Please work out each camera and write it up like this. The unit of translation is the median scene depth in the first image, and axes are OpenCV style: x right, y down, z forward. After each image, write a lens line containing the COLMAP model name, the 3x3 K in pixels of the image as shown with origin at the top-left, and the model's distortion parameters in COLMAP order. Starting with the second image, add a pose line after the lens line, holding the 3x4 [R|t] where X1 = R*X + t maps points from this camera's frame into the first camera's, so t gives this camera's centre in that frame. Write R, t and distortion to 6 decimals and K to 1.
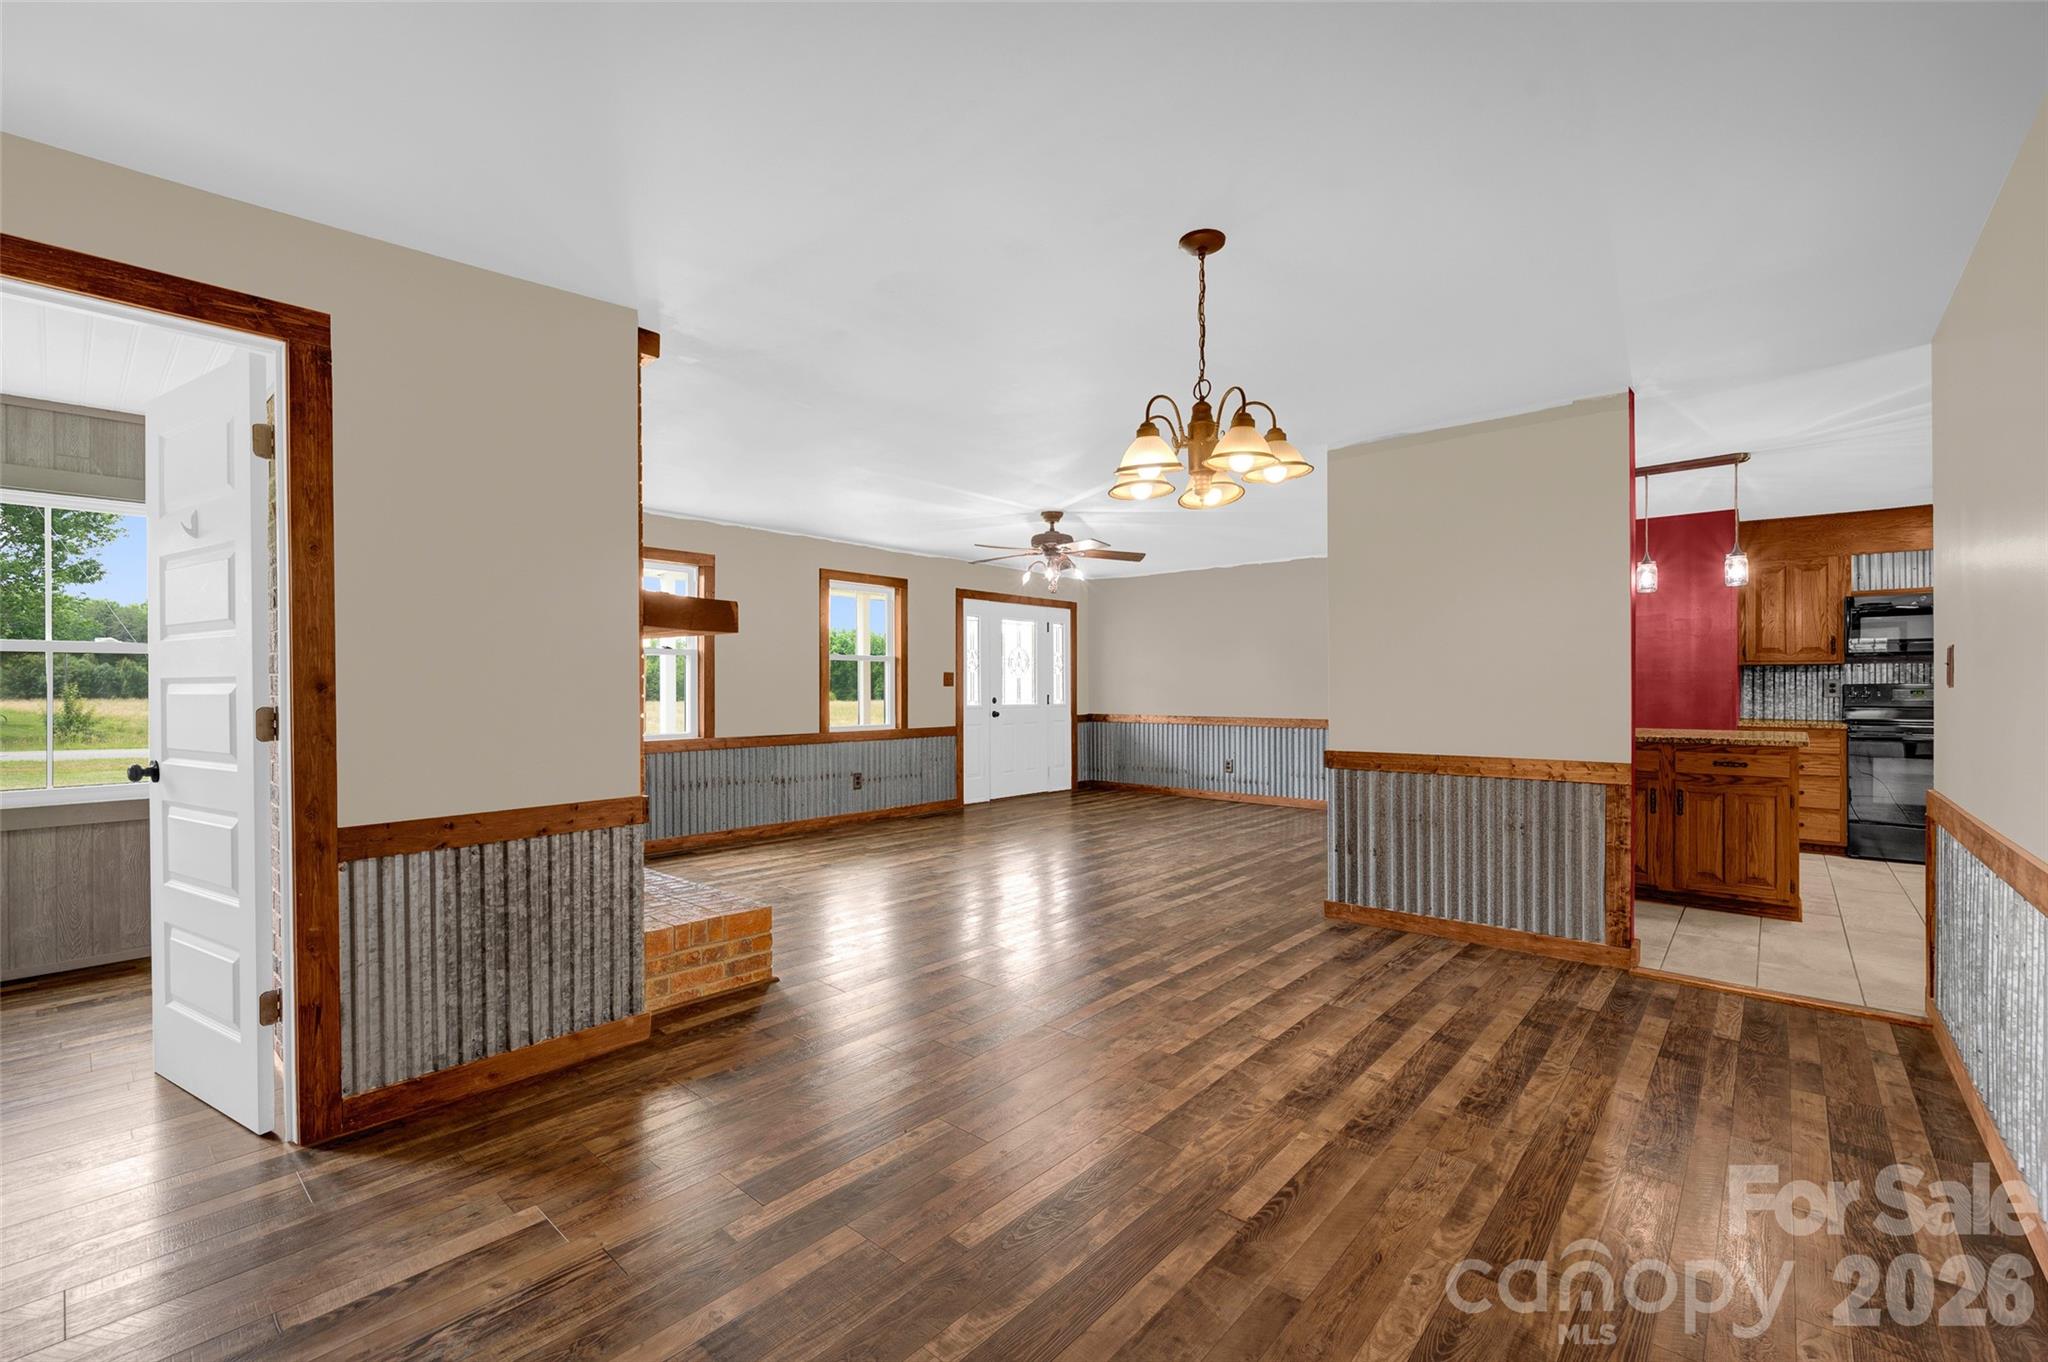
lens RADIAL K [[872.7, 0, 1030.9], [0, 872.7, 685.8], [0, 0, 1]] dist [-0.007000, 0.002077]
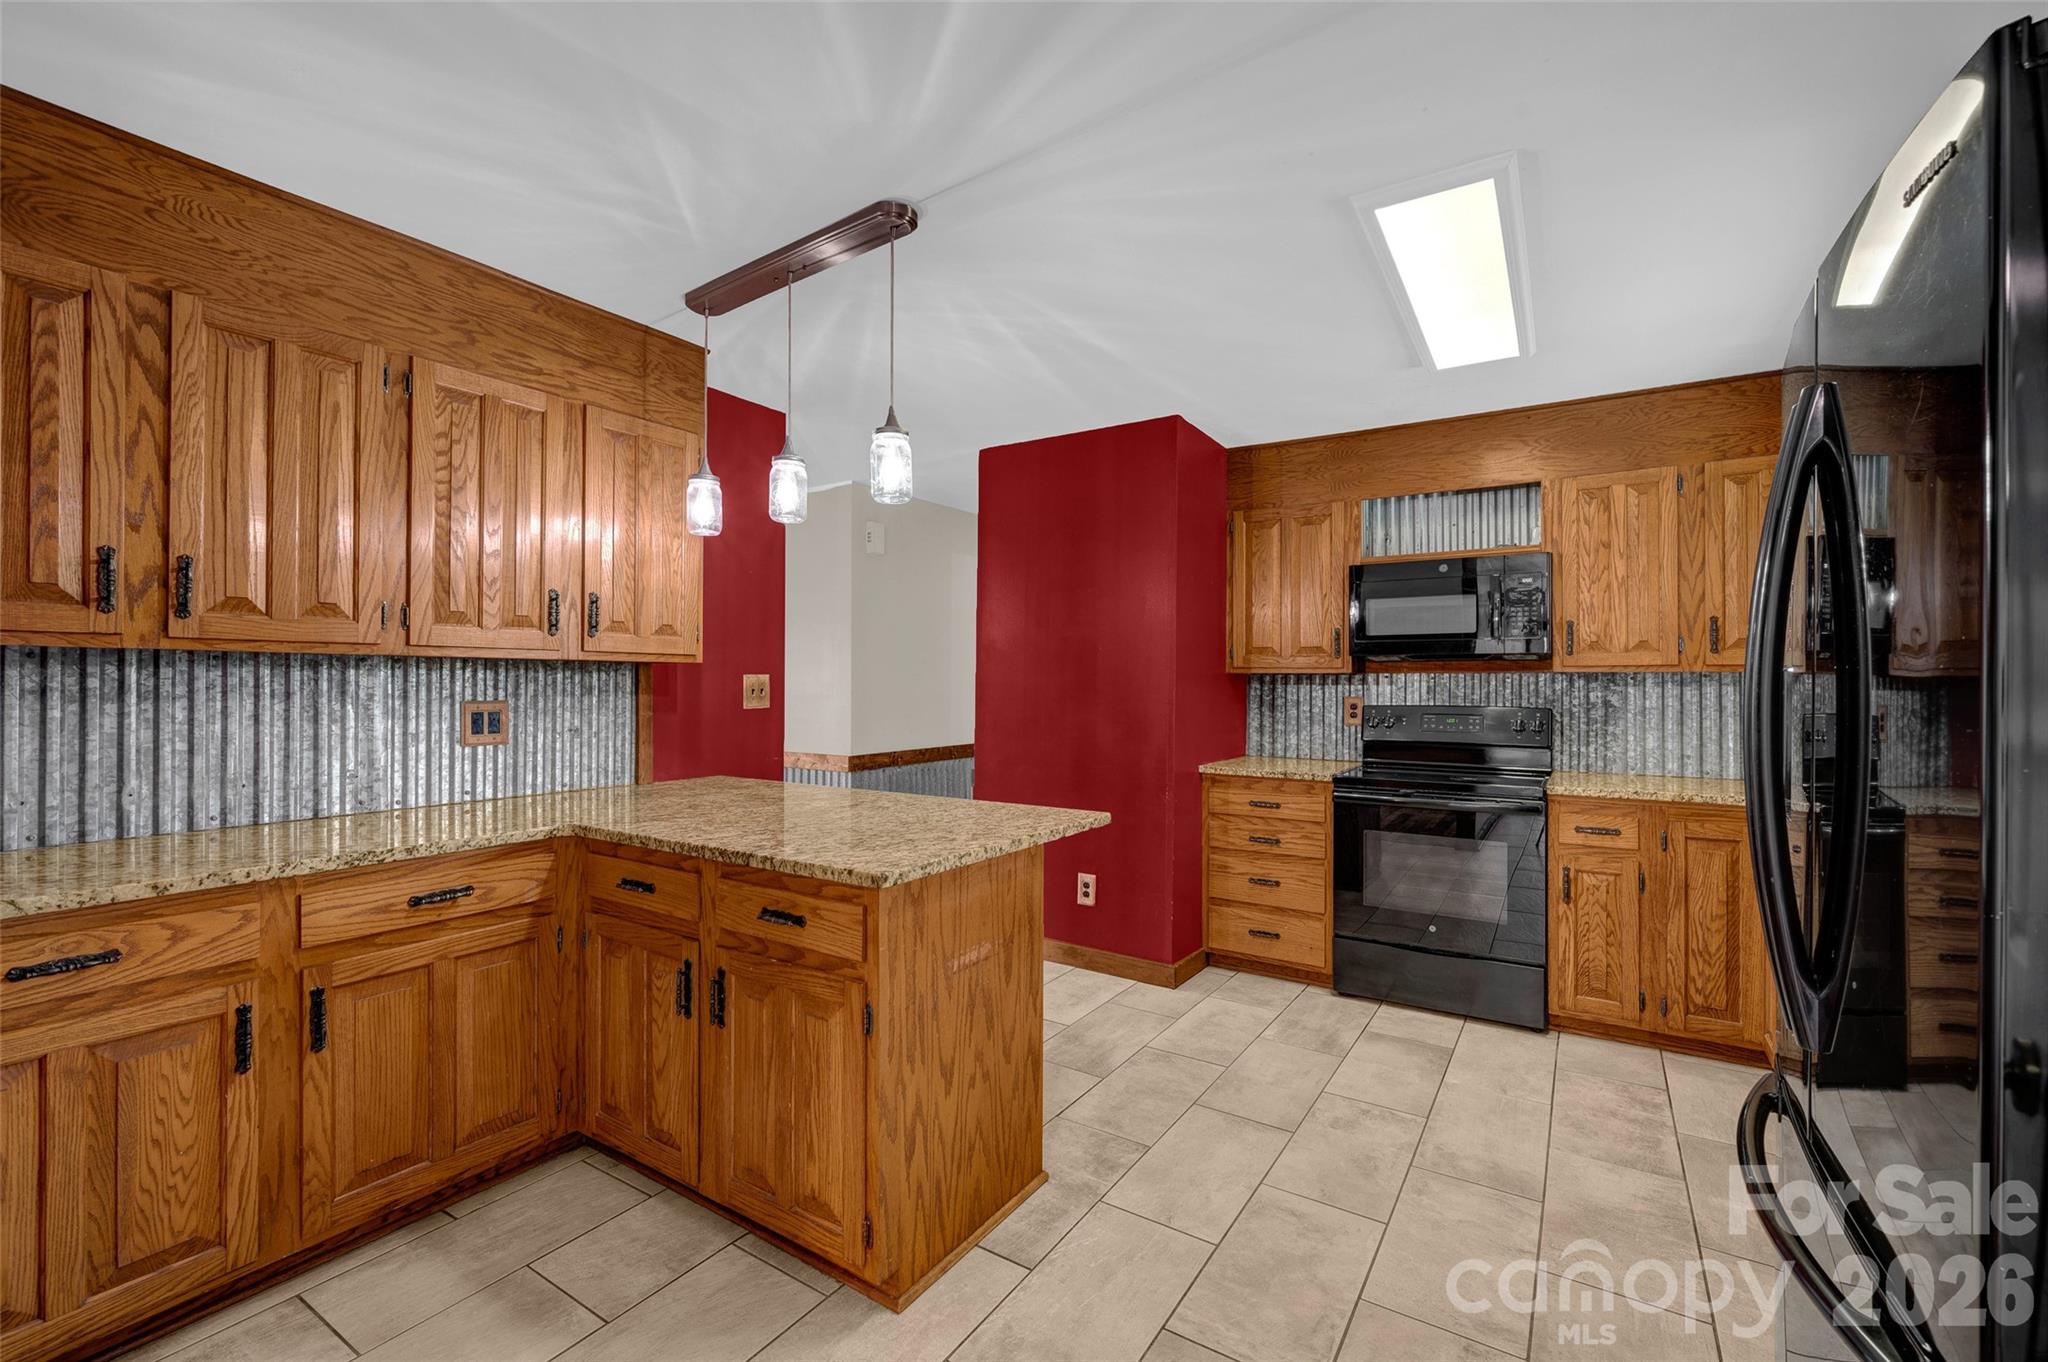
lens RADIAL K [[872.7, 0, 1024.7], [0, 872.7, 686.7], [0, 0, 1]] dist [-0.007000, 0.002077]
pose [[0.990473, 0.004113, 0.137646, 0.605337], [-0.004127, 0.999991, -0.000188, -0.014379], [-0.137645, -0.000382, 0.990481, 0.402270]]
